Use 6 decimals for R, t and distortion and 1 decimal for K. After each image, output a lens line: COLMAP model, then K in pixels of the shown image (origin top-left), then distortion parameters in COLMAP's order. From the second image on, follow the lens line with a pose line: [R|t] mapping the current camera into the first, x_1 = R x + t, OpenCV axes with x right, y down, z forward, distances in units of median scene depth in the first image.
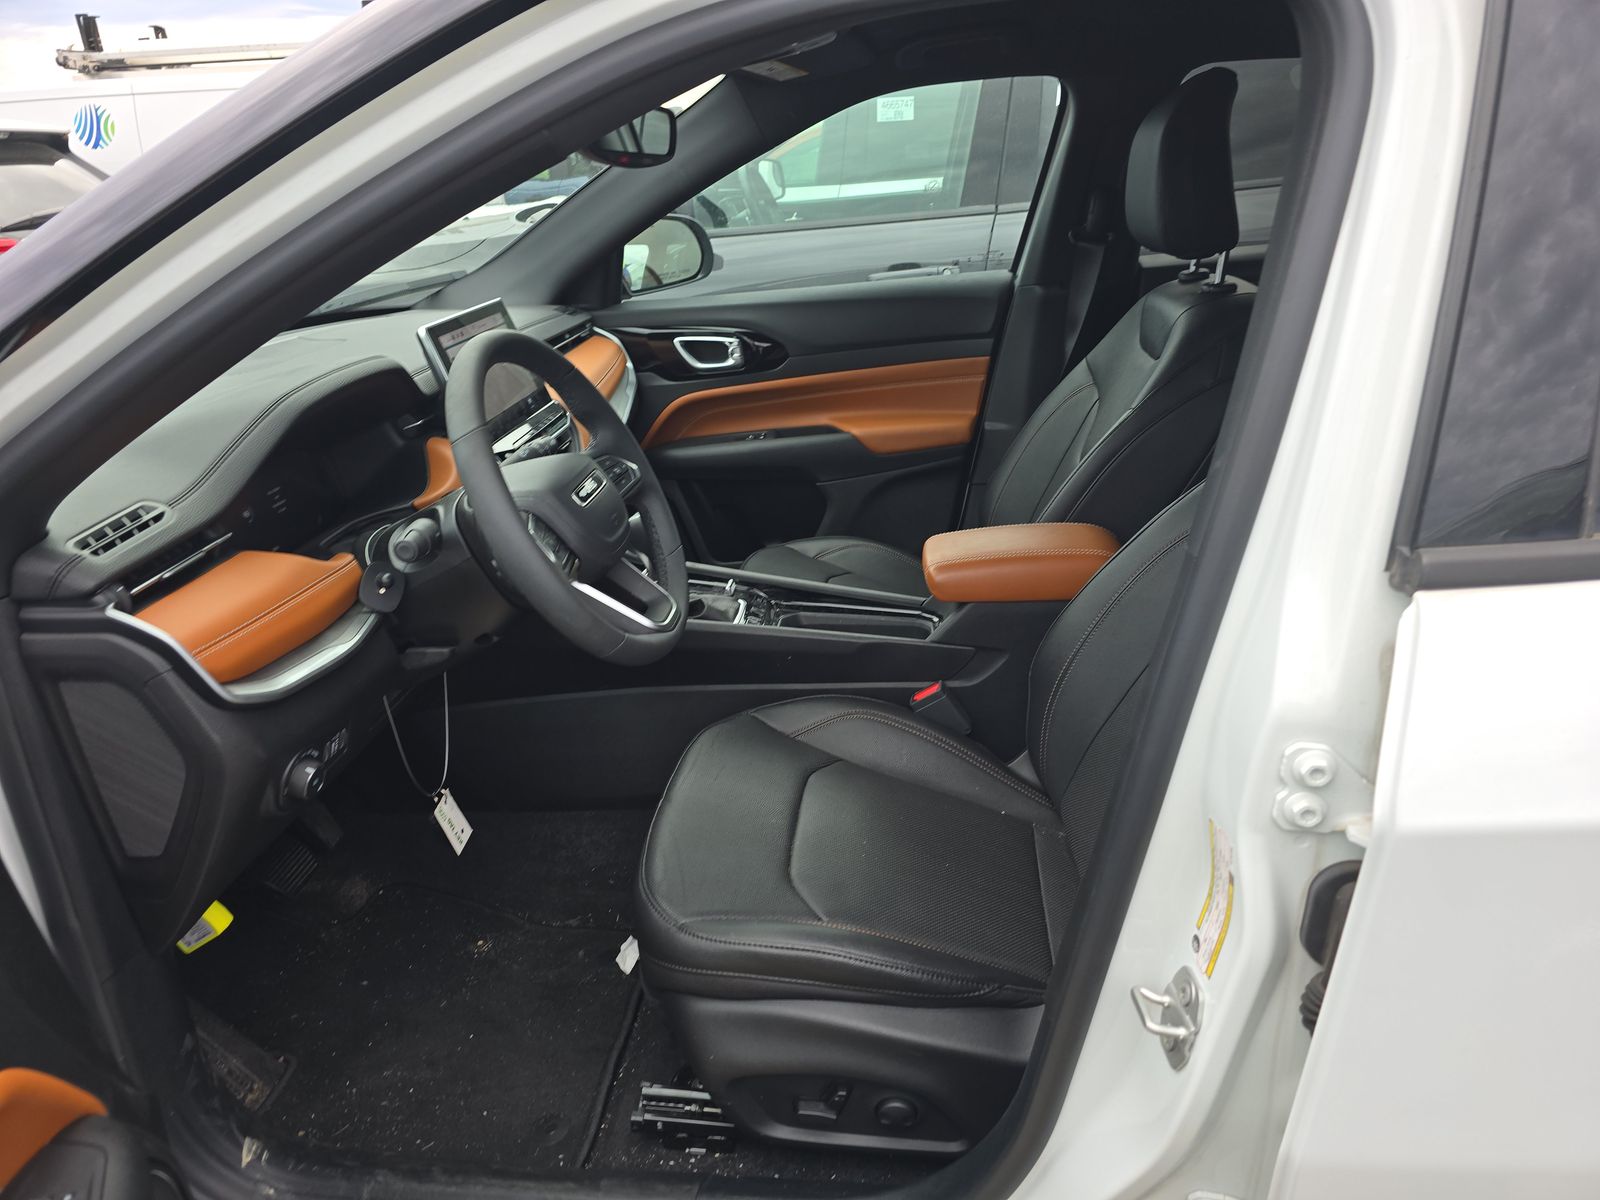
lens RADIAL K [[1014.6, 0, 800.0], [0, 1014.6, 600.0], [0, 0, 1]] dist [0.044419, -0.037760]
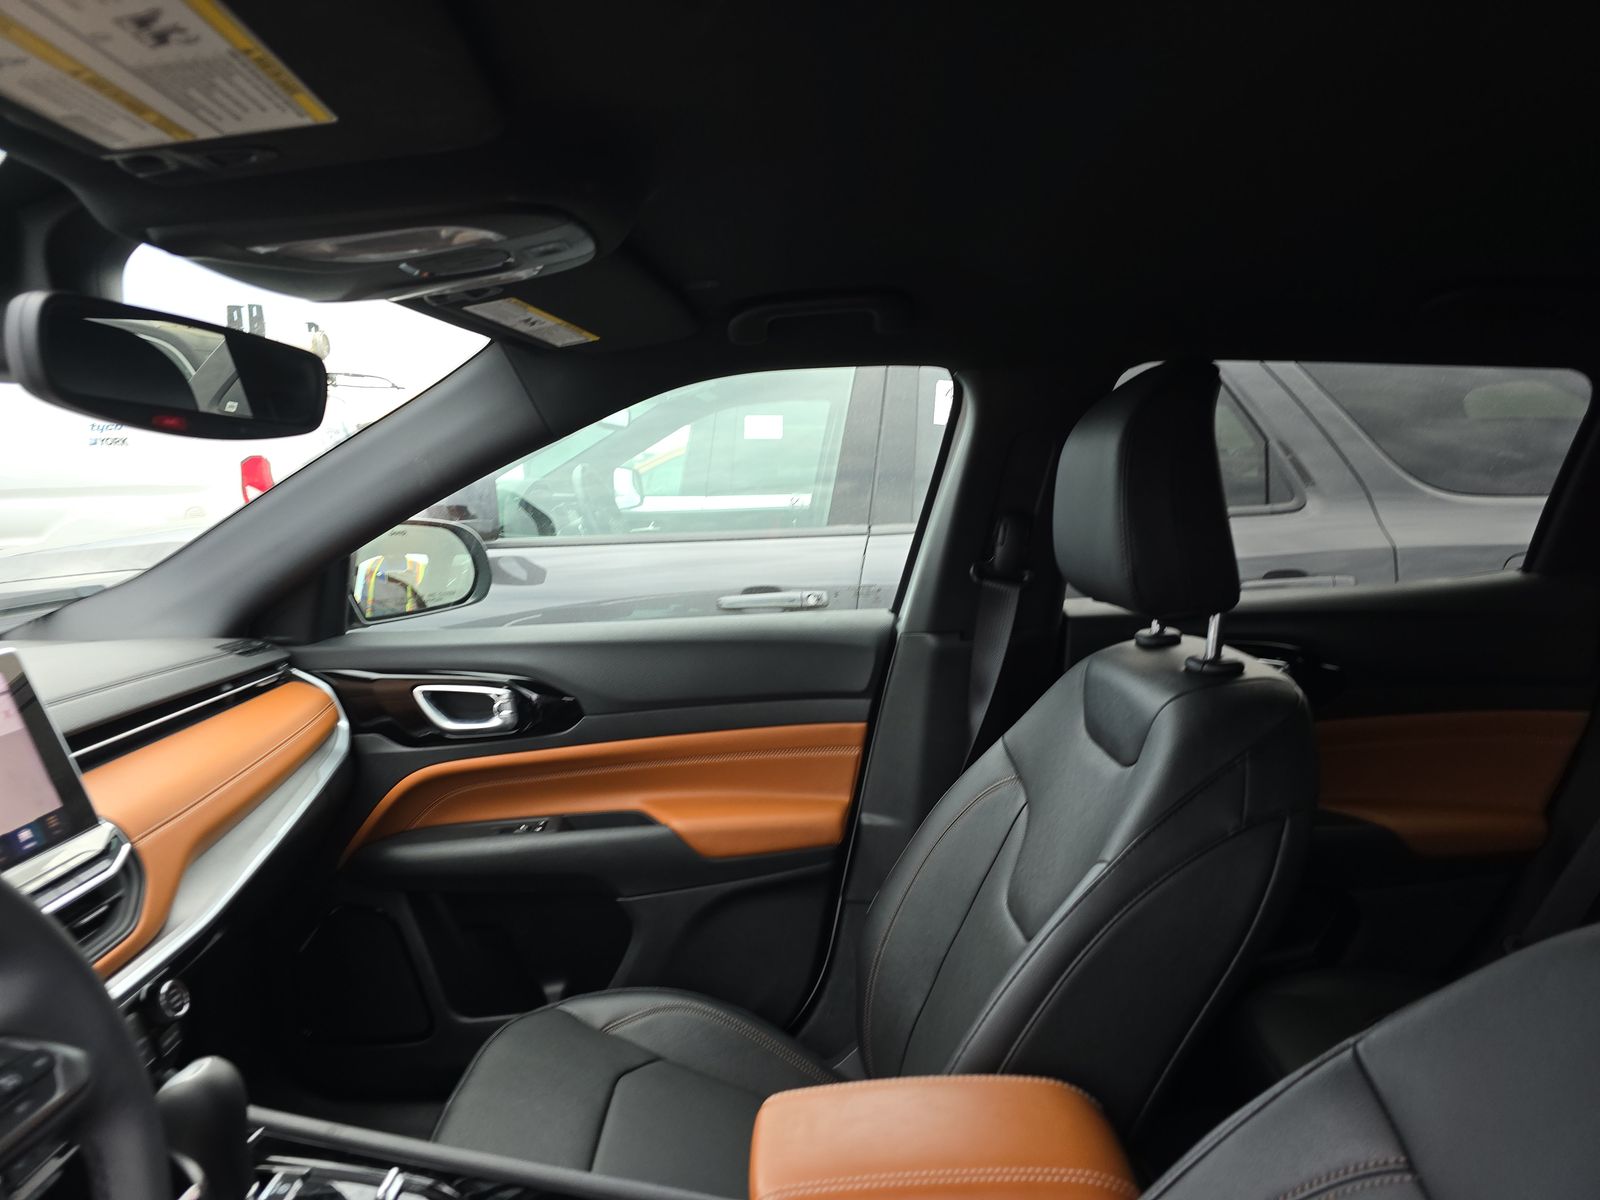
lens RADIAL K [[1014.6, 0, 800.0], [0, 1014.6, 600.0], [0, 0, 1]] dist [0.044419, -0.037760]
pose [[0.992962, 0.033480, 0.113604, 0.055087], [0.000130, 0.958905, -0.283728, -0.117688], [-0.118435, 0.281745, 0.952152, 0.295486]]
